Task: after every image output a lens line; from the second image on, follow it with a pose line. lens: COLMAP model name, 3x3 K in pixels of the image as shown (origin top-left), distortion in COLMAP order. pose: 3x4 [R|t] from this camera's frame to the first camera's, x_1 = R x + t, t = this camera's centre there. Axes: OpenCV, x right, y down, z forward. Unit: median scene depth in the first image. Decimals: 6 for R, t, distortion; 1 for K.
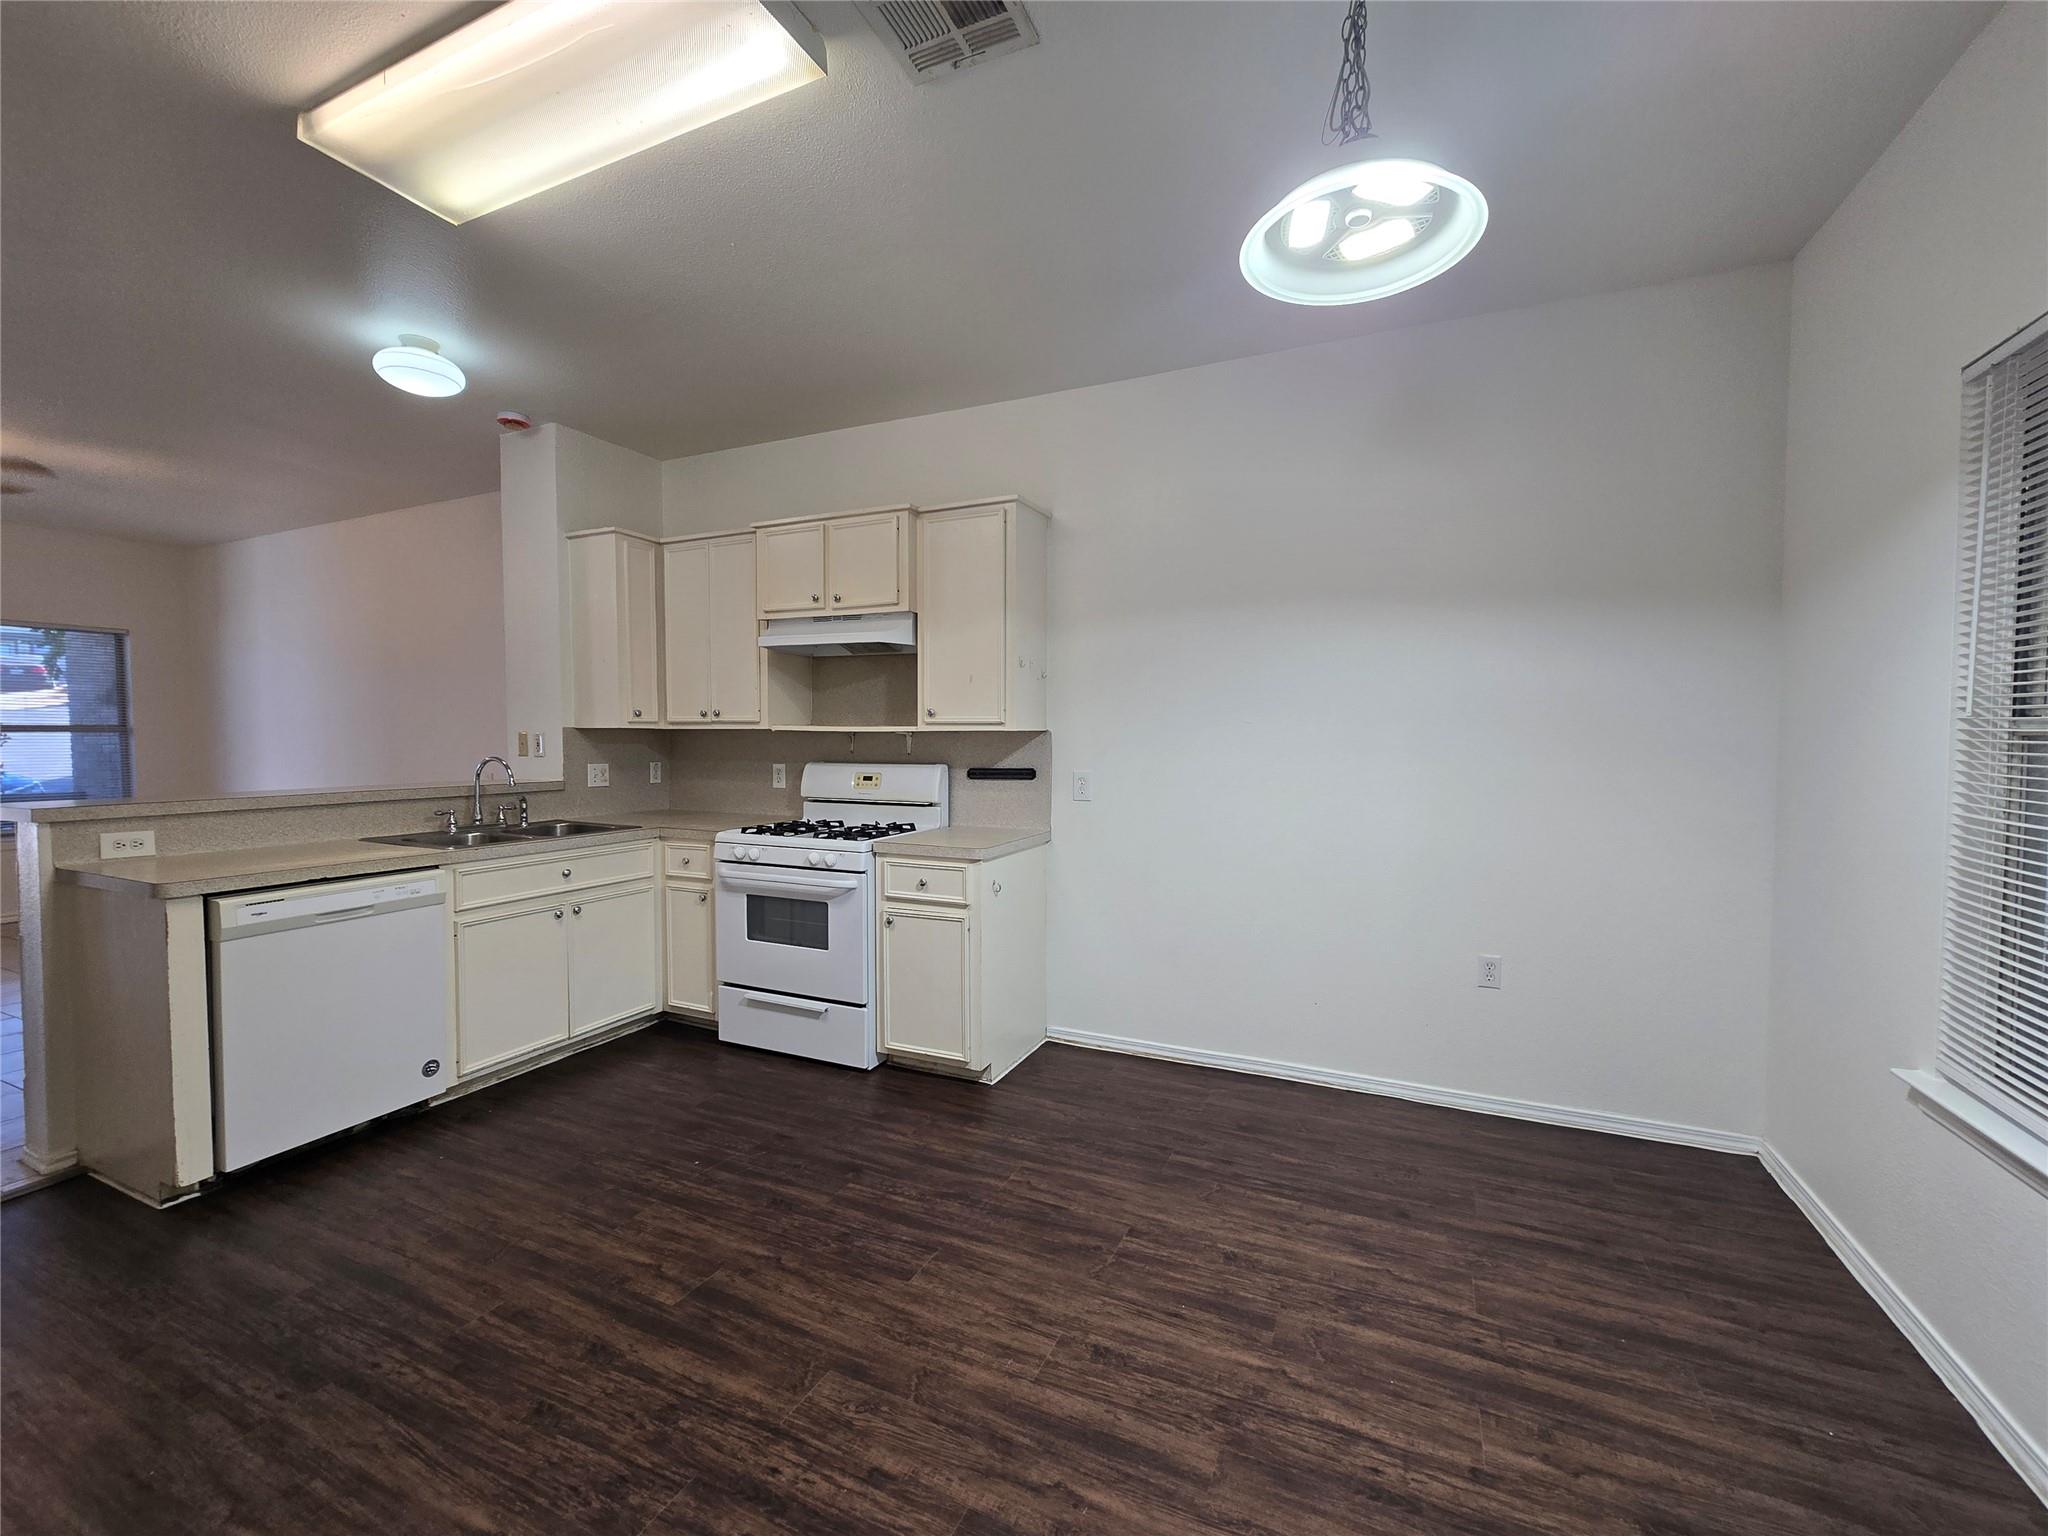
lens RADIAL K [[839.1, 0, 1029.2], [0, 839.1, 767.9], [0, 0, 1]] dist [0.000782, 0.001137]
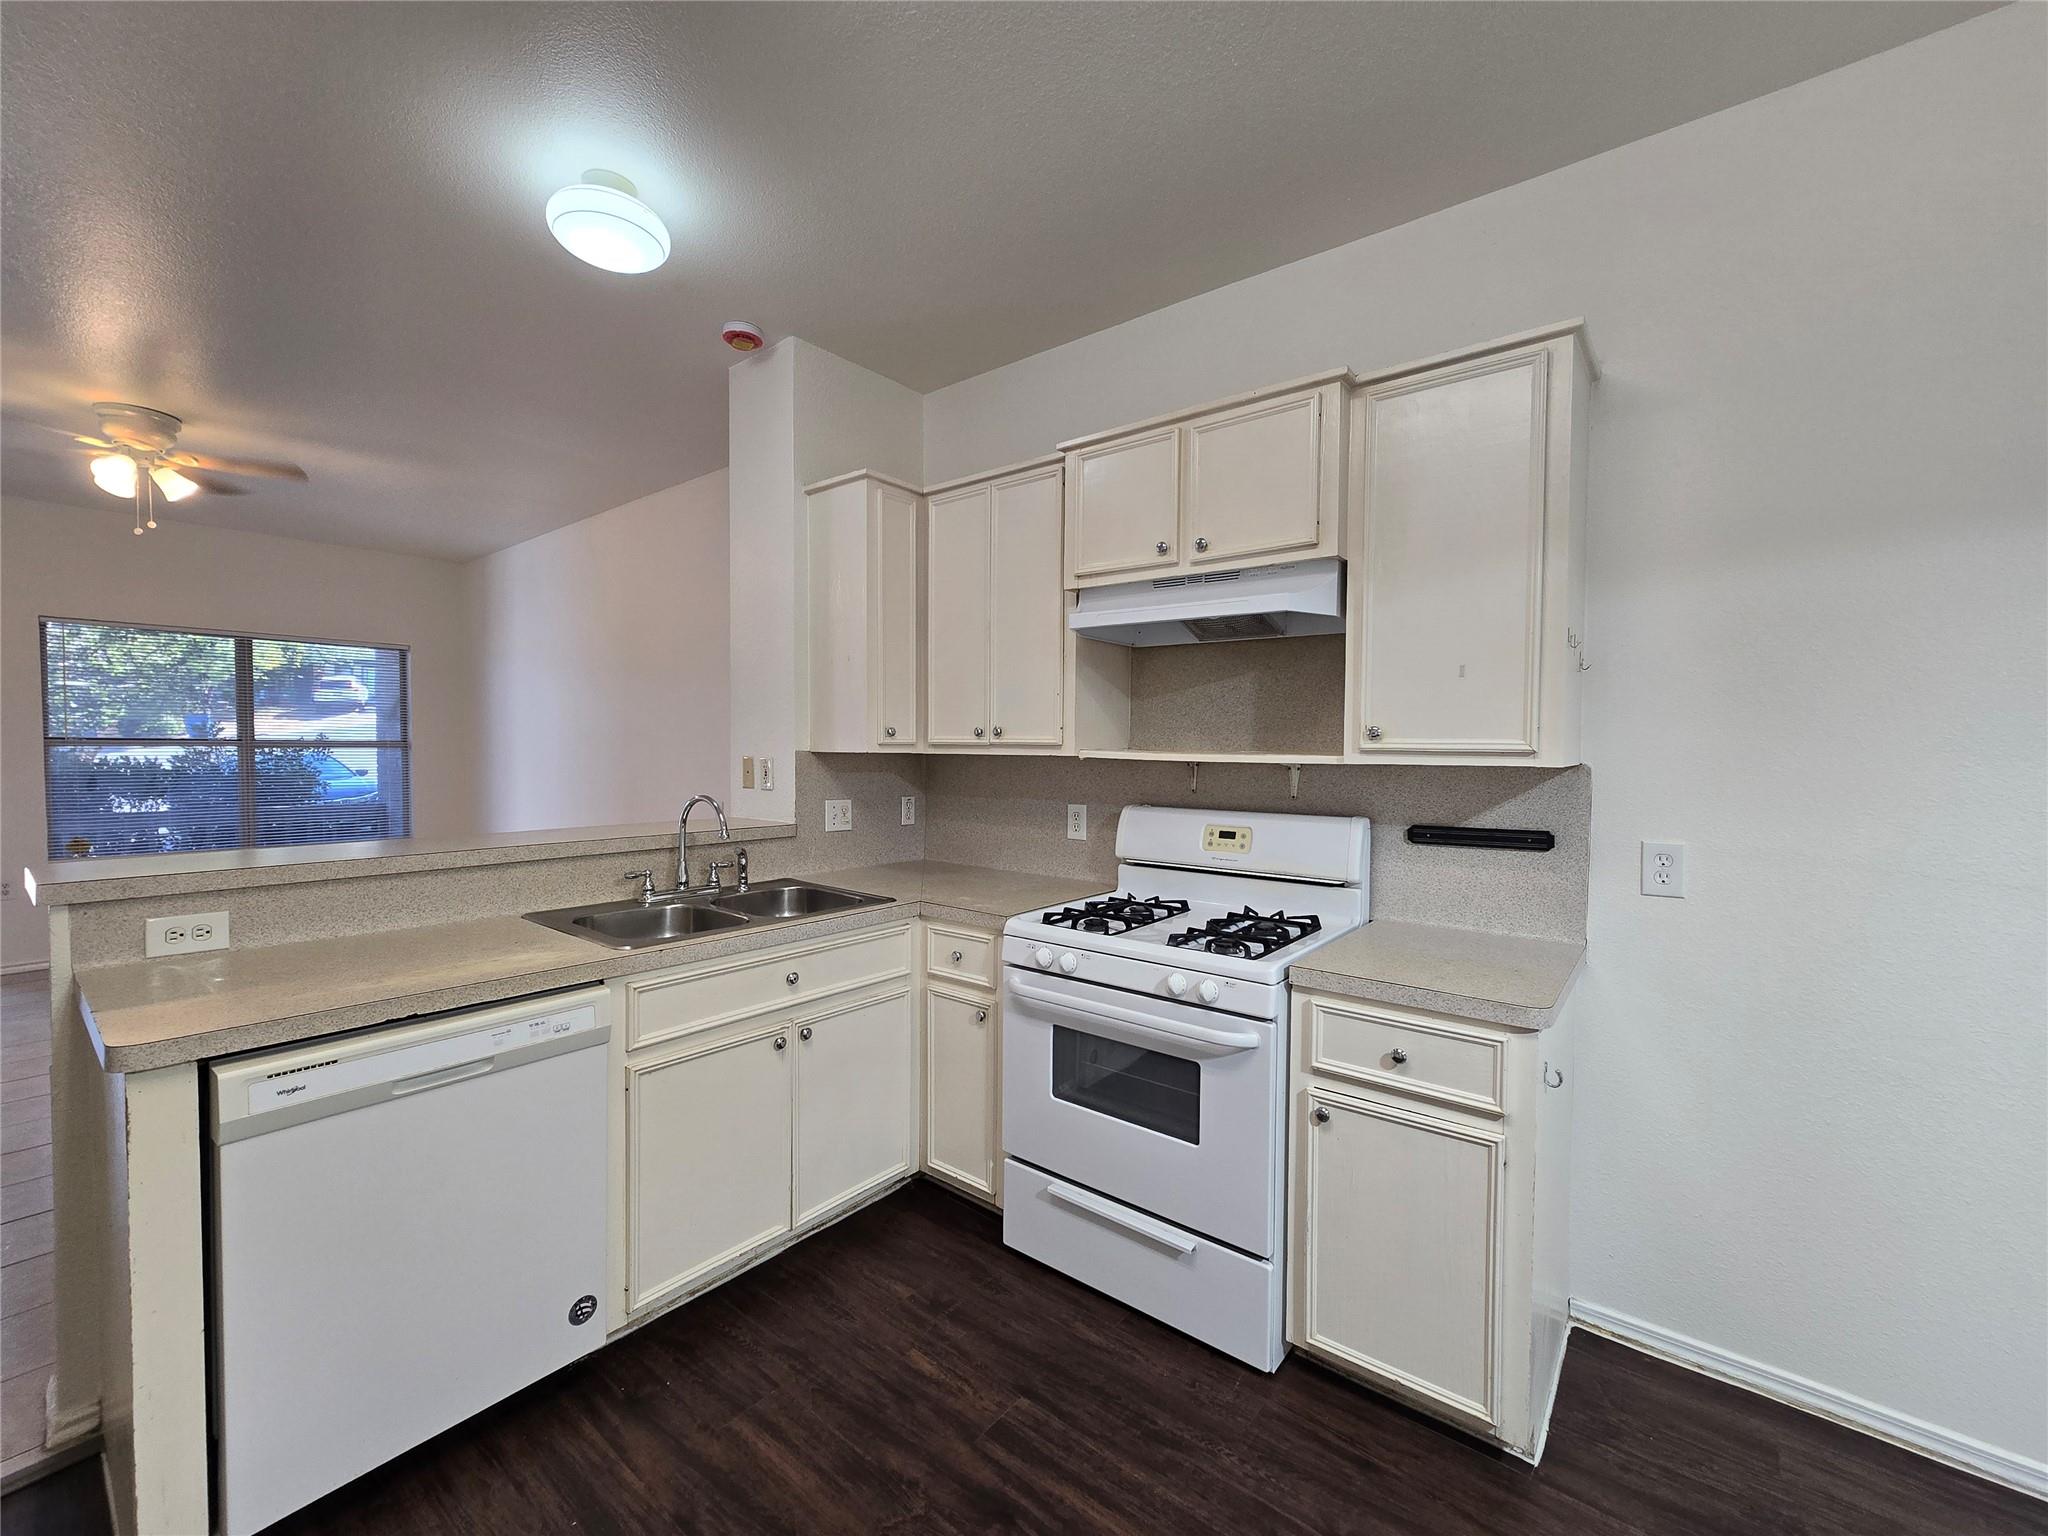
lens RADIAL K [[839.1, 0, 1029.2], [0, 839.1, 767.9], [0, 0, 1]] dist [0.000782, 0.001137]
pose [[0.969152, 0.011414, -0.246197, -0.195463], [-0.015498, 0.999772, -0.014657, -0.028510], [0.245974, 0.018021, 0.969109, 0.375133]]
